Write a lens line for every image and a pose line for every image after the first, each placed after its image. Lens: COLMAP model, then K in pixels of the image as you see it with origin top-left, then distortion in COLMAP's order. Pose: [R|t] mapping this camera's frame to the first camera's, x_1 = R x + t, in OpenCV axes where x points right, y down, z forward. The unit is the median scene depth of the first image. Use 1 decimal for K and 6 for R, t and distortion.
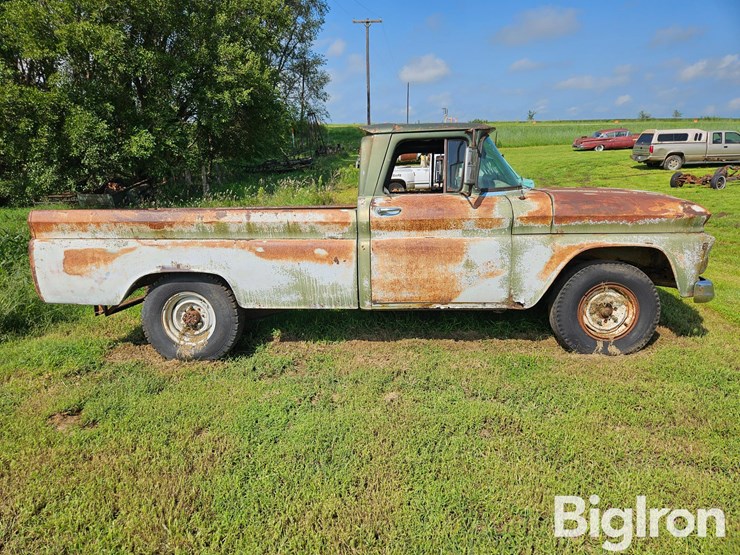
lens RADIAL K [[494.4, 0, 366.5], [0, 494.4, 279.4], [0, 0, 1]] dist [0.063981, -0.049509]
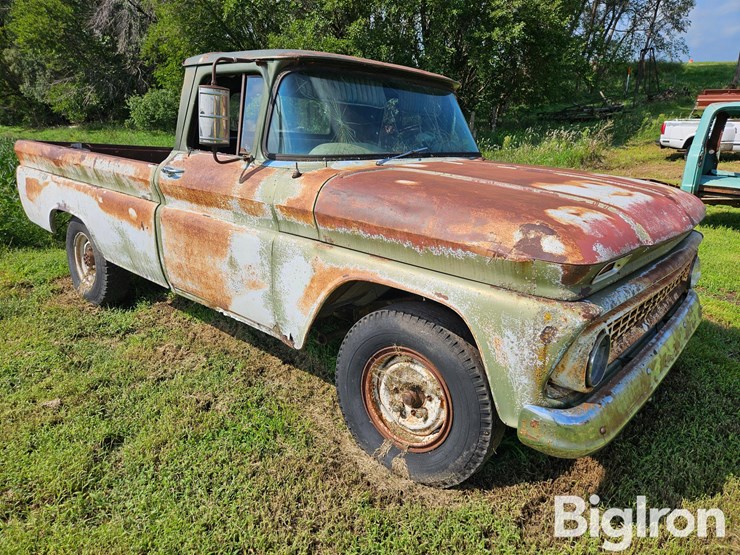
lens RADIAL K [[494.4, 0, 379.8], [0, 494.4, 277.6], [0, 0, 1]] dist [0.063981, -0.049509]
pose [[0.803449, 0.221621, -0.552589, 0.725031], [-0.167755, 0.974801, 0.147042, -0.140340], [0.571252, -0.025441, 0.820381, 0.526822]]
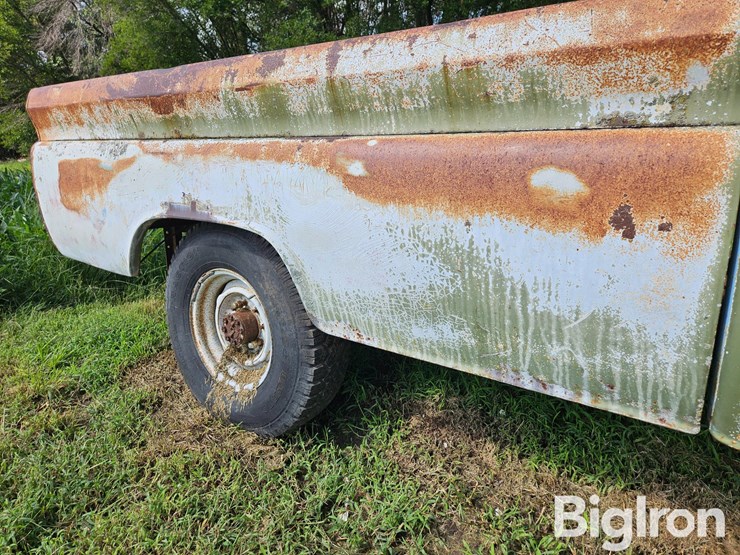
lens RADIAL K [[494.4, 0, 368.6], [0, 494.4, 274.6], [0, 0, 1]] dist [0.063981, -0.049509]
pose [[0.848177, 0.134898, -0.512249, -0.037950], [-0.099237, 0.990374, 0.096494, -0.024208], [0.520335, -0.031010, 0.853399, 0.723933]]
